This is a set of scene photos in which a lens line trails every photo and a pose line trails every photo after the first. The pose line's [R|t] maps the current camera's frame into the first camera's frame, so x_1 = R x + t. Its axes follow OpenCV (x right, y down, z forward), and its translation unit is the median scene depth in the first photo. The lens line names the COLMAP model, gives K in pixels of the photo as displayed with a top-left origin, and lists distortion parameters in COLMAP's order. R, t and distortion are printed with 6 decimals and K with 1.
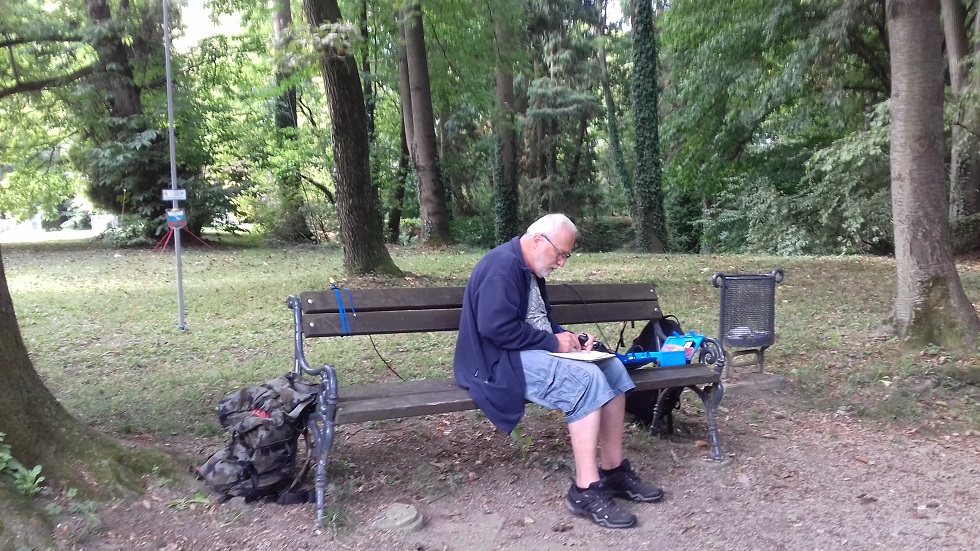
lens RADIAL K [[1002.7, 0, 490.0], [0, 1002.7, 275.5], [0, 0, 1]] dist [0.099866, -0.194779]
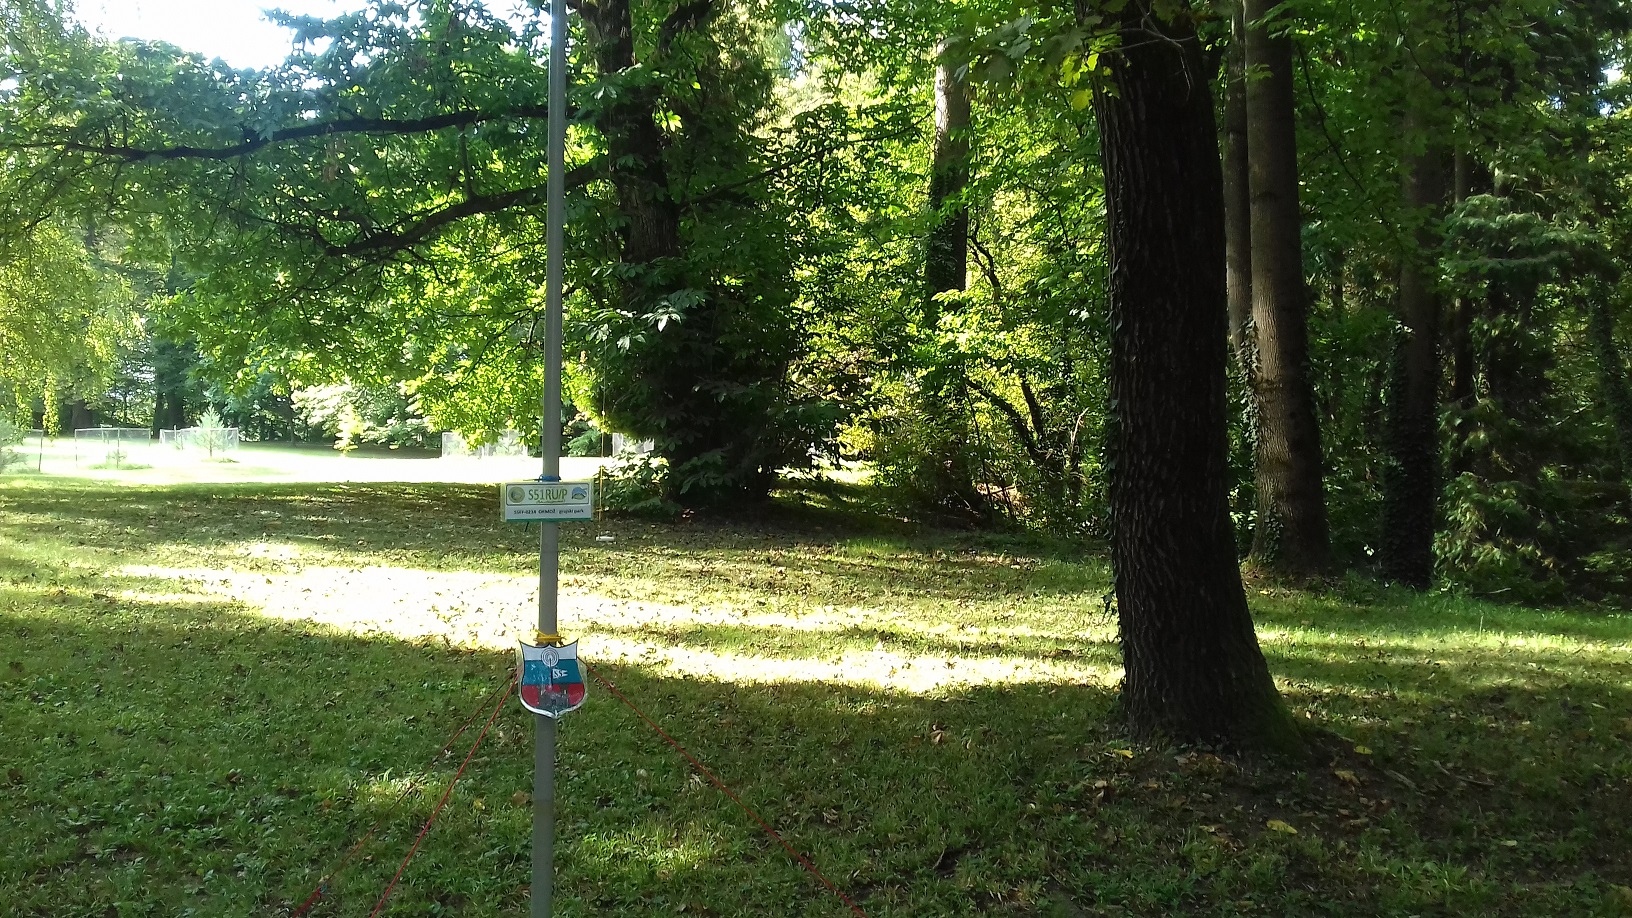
lens RADIAL K [[1608.5, 0, 745.6], [0, 1608.5, 500.8], [0, 0, 1]] dist [0.064769, -0.010764]
pose [[0.951260, 0.061777, -0.302138, -0.049764], [-0.067186, 0.997712, -0.007531, -0.028650], [0.300981, 0.027463, 0.953235, 0.209466]]
